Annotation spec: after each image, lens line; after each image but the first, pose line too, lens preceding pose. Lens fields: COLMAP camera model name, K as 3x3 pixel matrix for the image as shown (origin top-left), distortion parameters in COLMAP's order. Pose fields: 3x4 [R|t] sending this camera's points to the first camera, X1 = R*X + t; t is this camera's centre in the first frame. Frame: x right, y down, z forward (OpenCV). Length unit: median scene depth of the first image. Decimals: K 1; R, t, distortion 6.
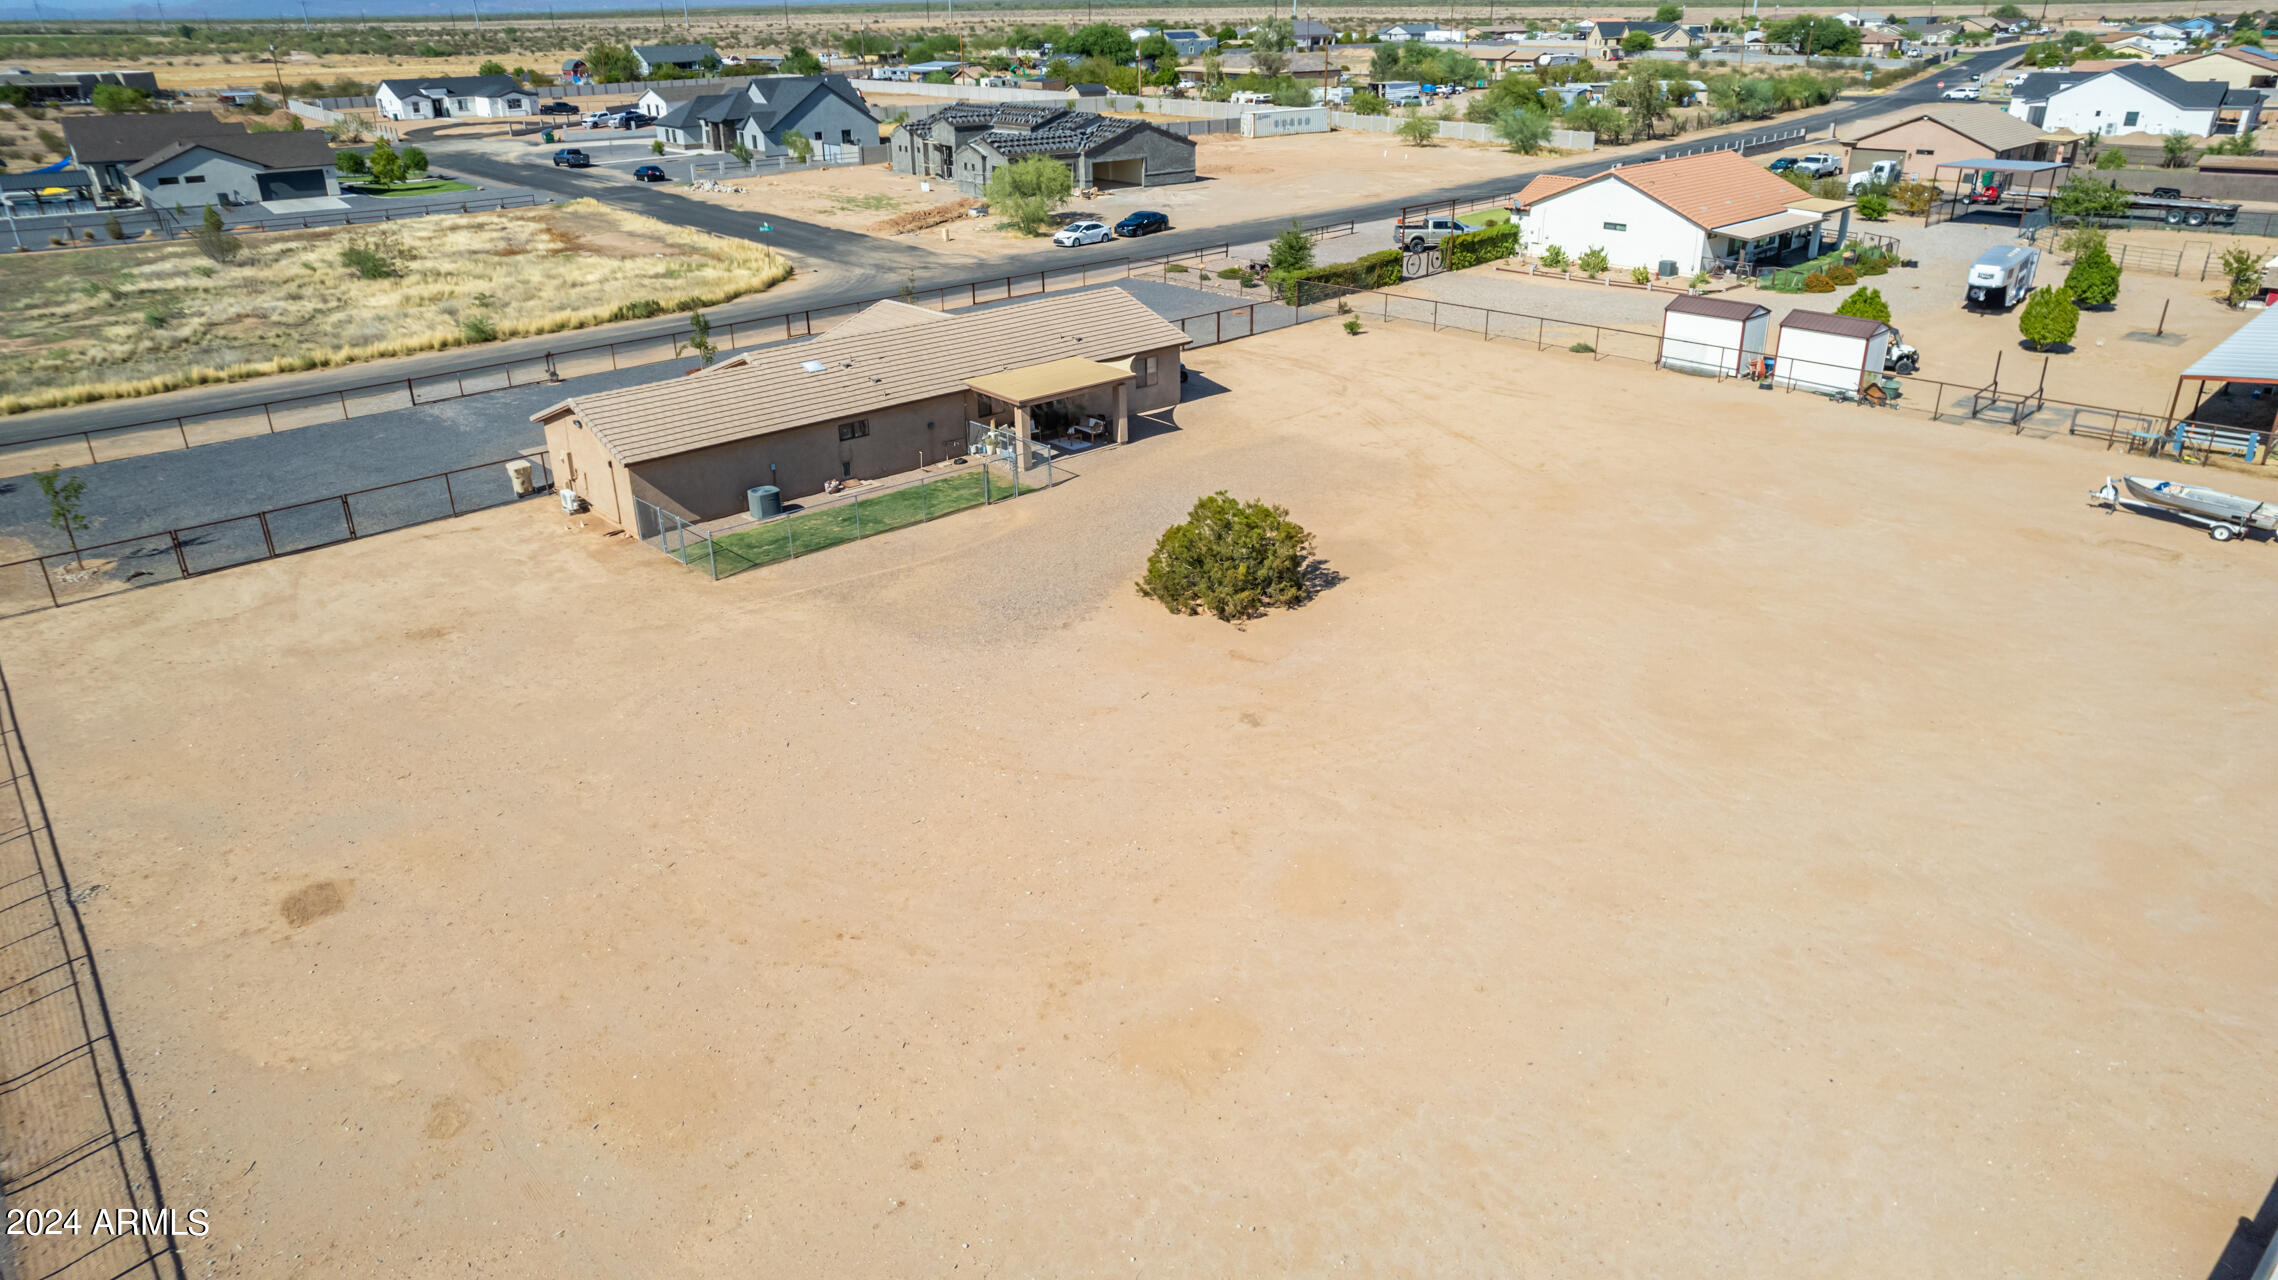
lens RADIAL K [[1458.7, 0, 1151.3], [0, 1458.7, 650.2], [0, 0, 1]] dist [-0.082604, 0.075281]
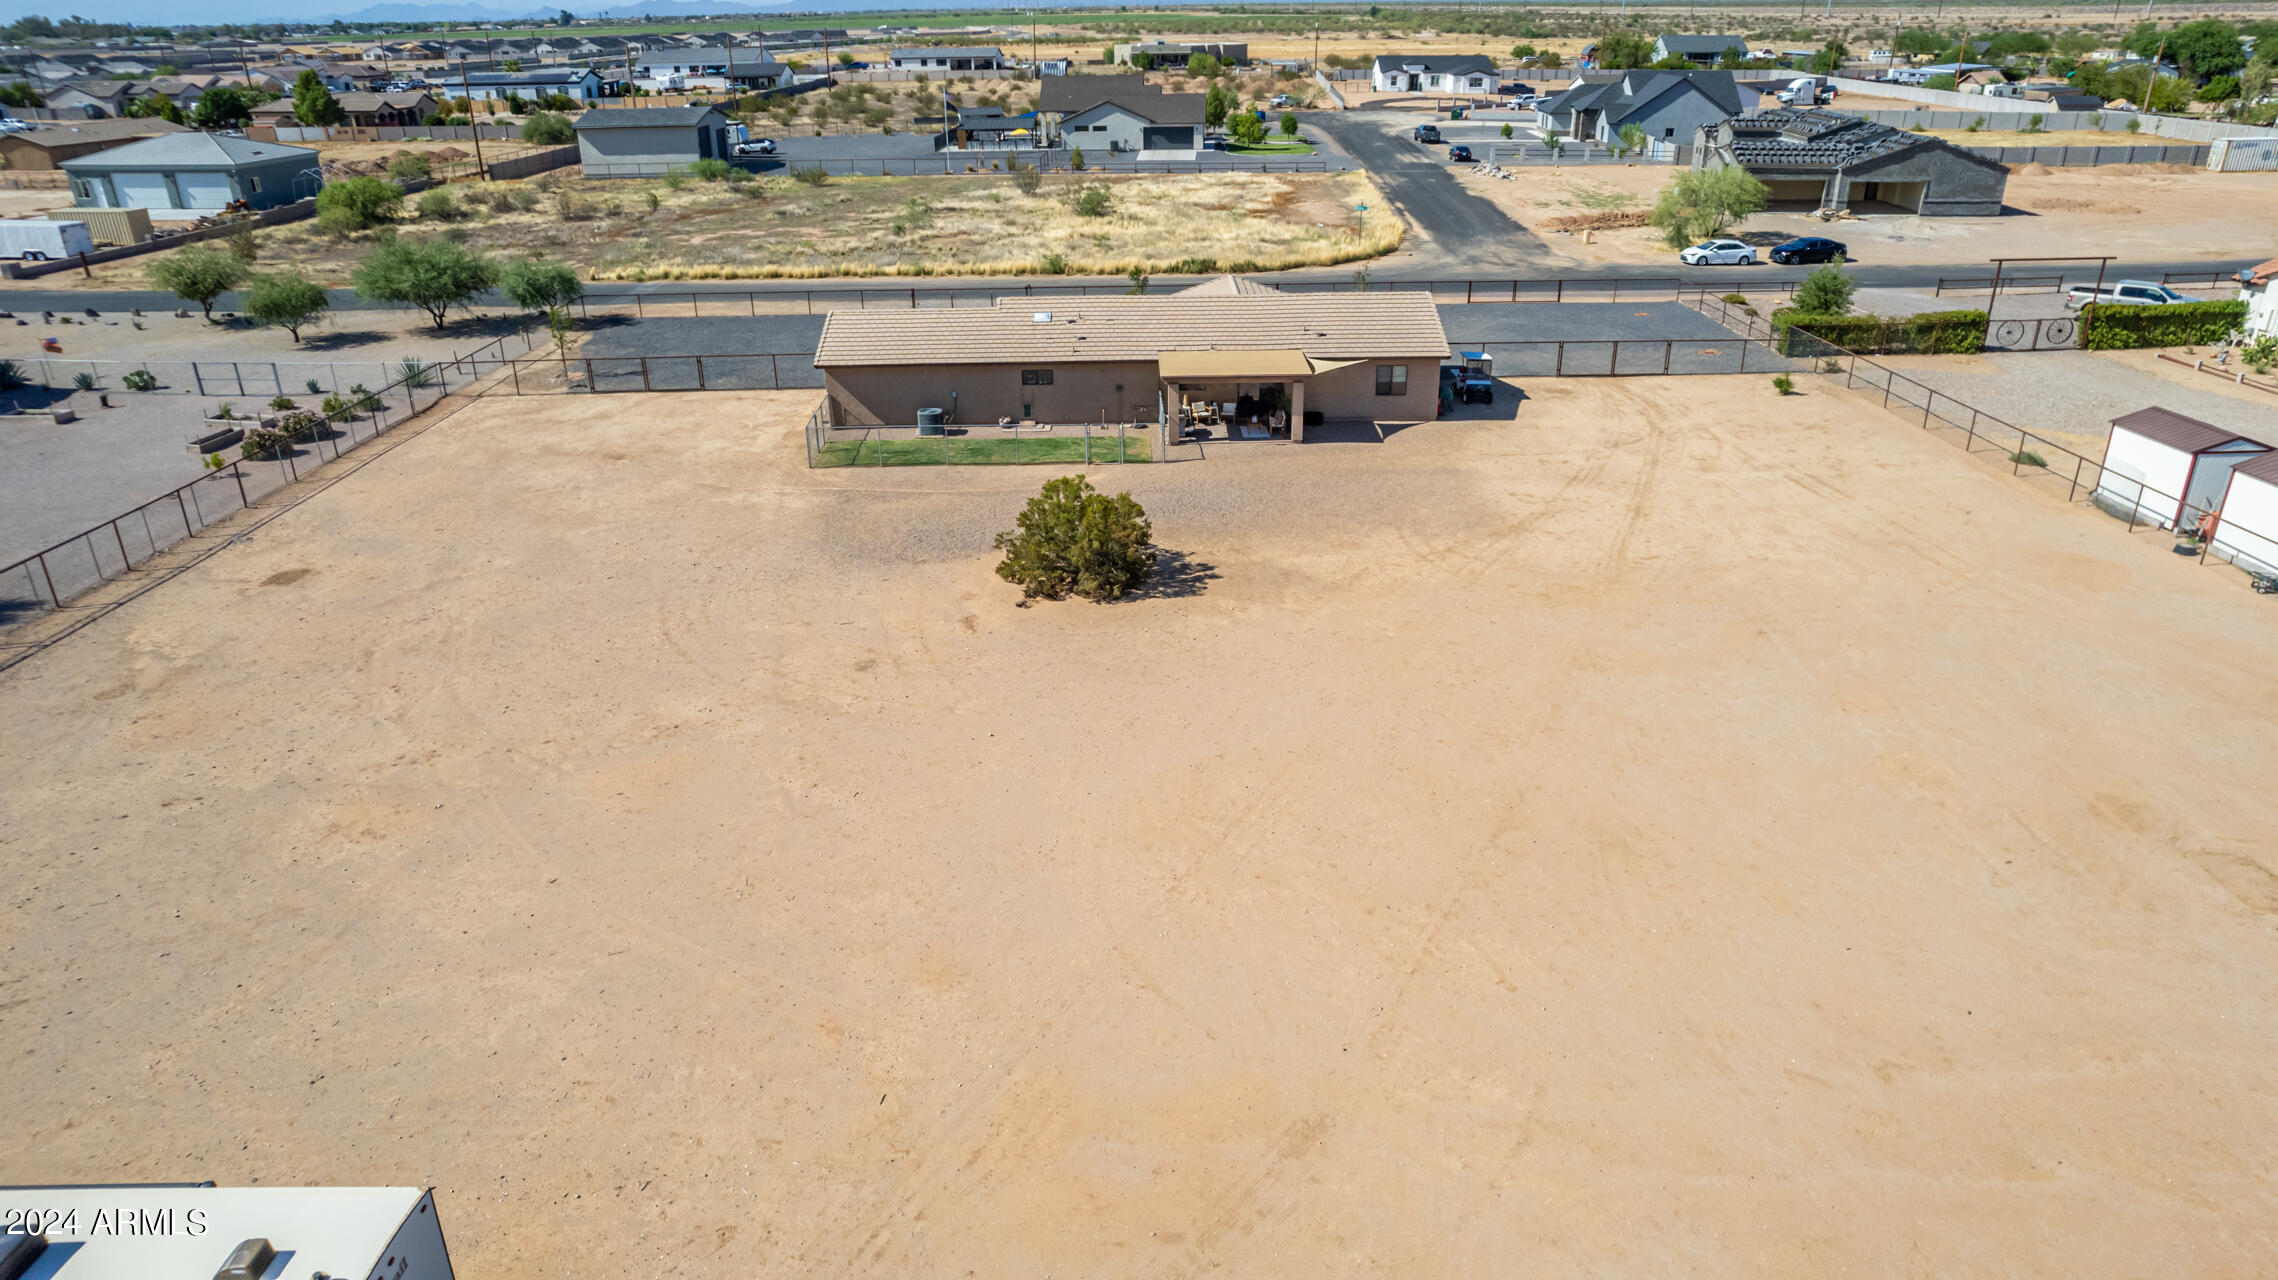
lens RADIAL K [[1458.7, 0, 1151.3], [0, 1458.7, 650.2], [0, 0, 1]] dist [-0.082604, 0.075281]
pose [[0.751038, 0.274136, -0.600659, 0.481787], [-0.269816, 0.957733, 0.099736, -0.070114], [0.602612, 0.087162, 0.793260, 0.150997]]
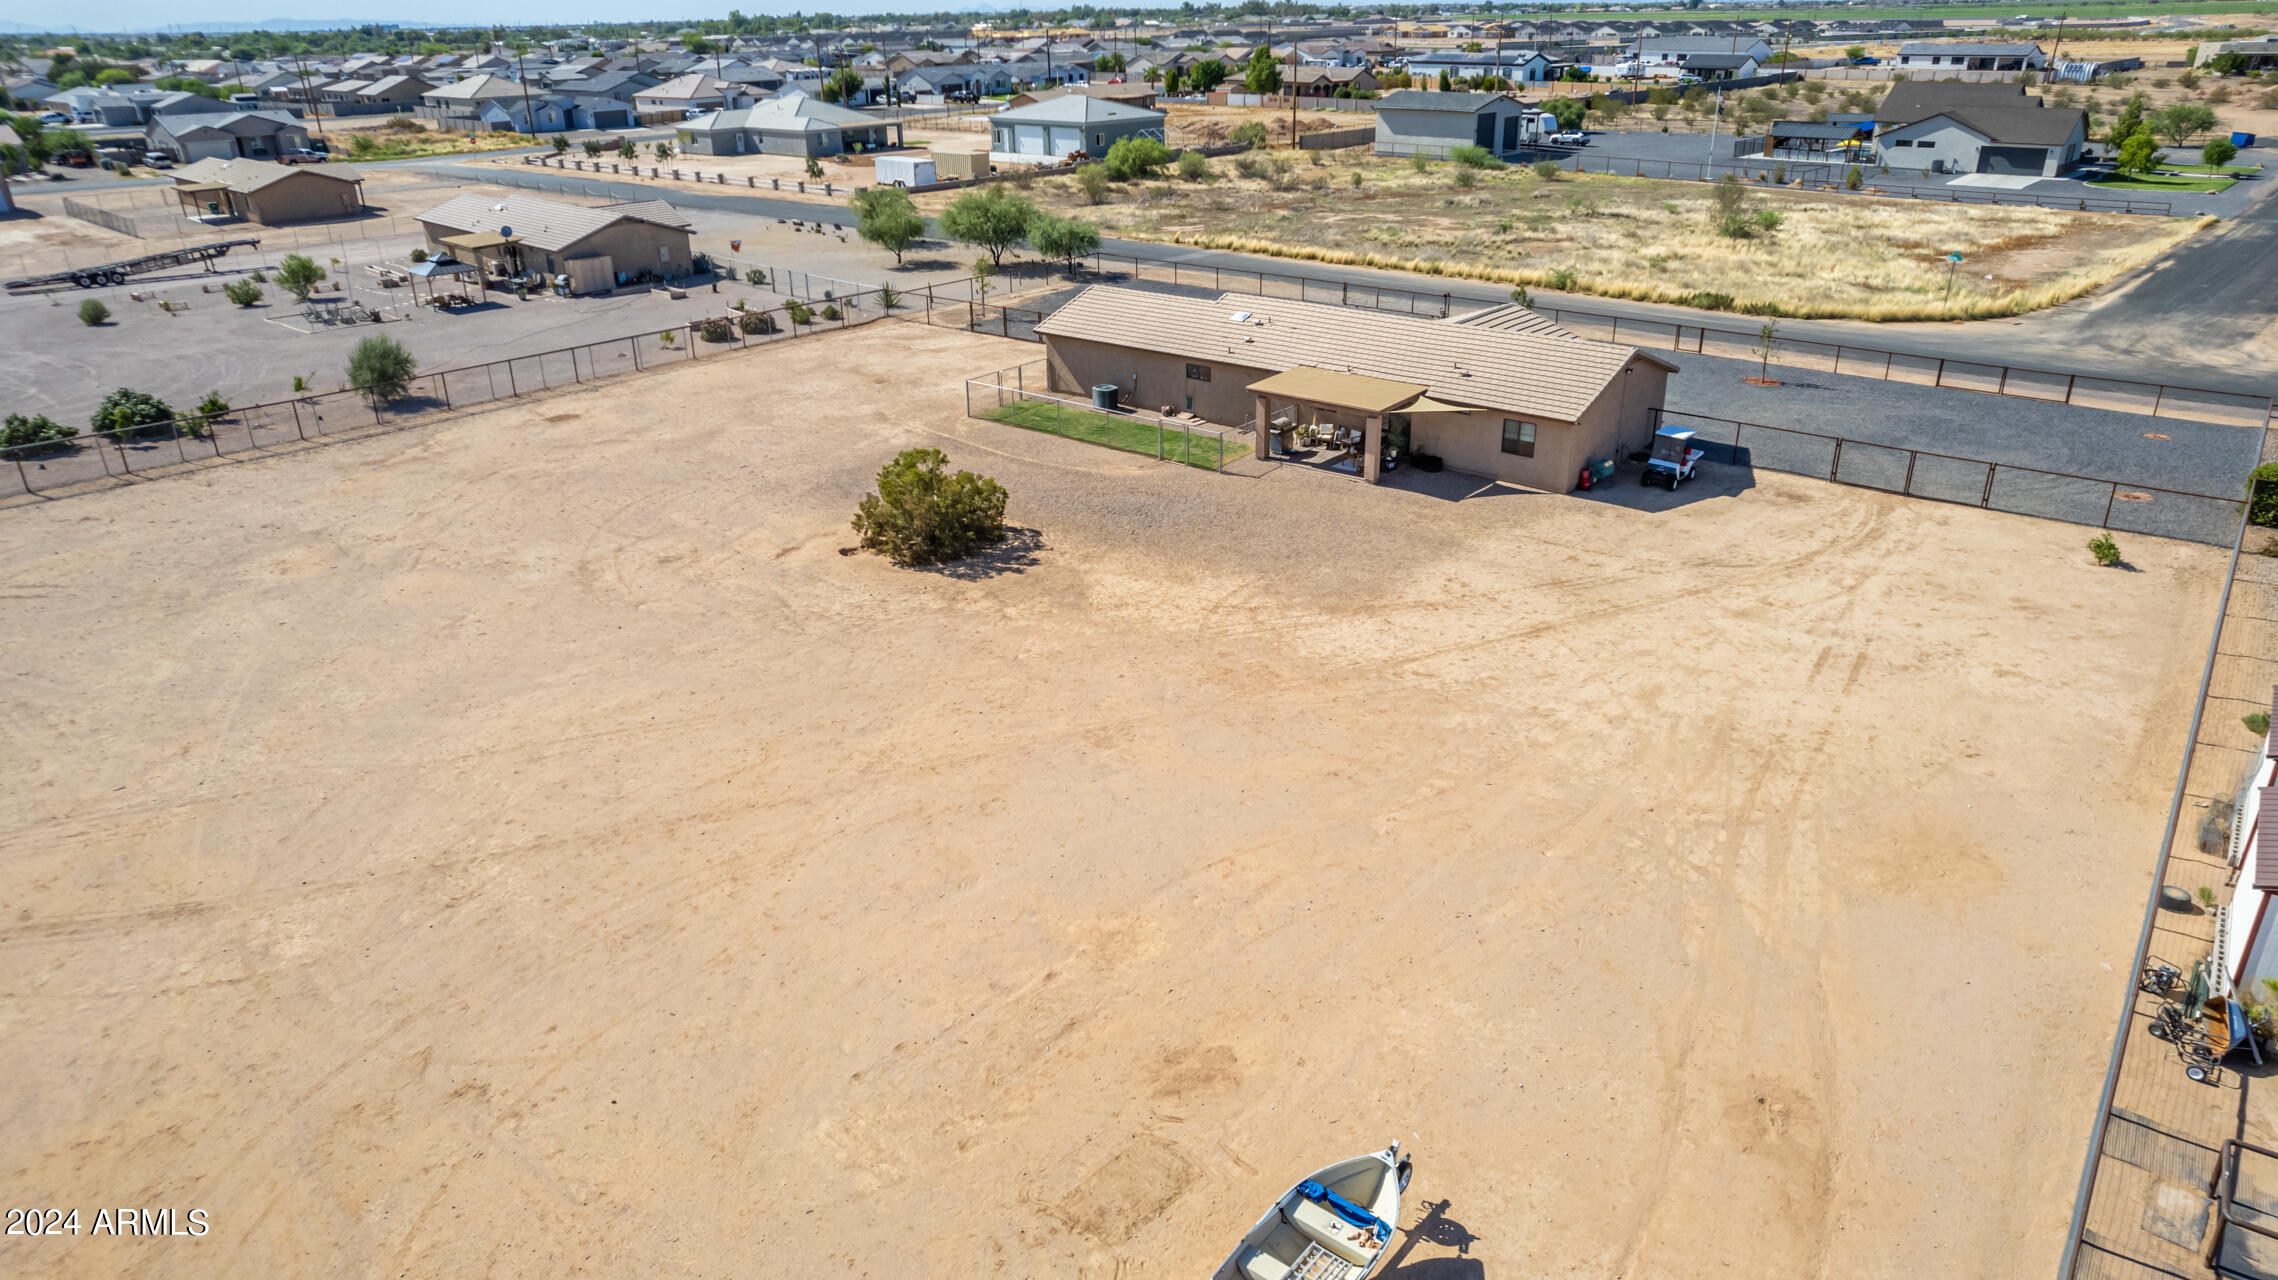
lens RADIAL K [[1458.7, 0, 1151.3], [0, 1458.7, 650.2], [0, 0, 1]] dist [-0.082604, 0.075281]
pose [[0.140907, 0.414692, -0.898986, 0.741010], [-0.394159, 0.856475, 0.333301, -0.270426], [0.908176, 0.307379, 0.284138, 0.579815]]
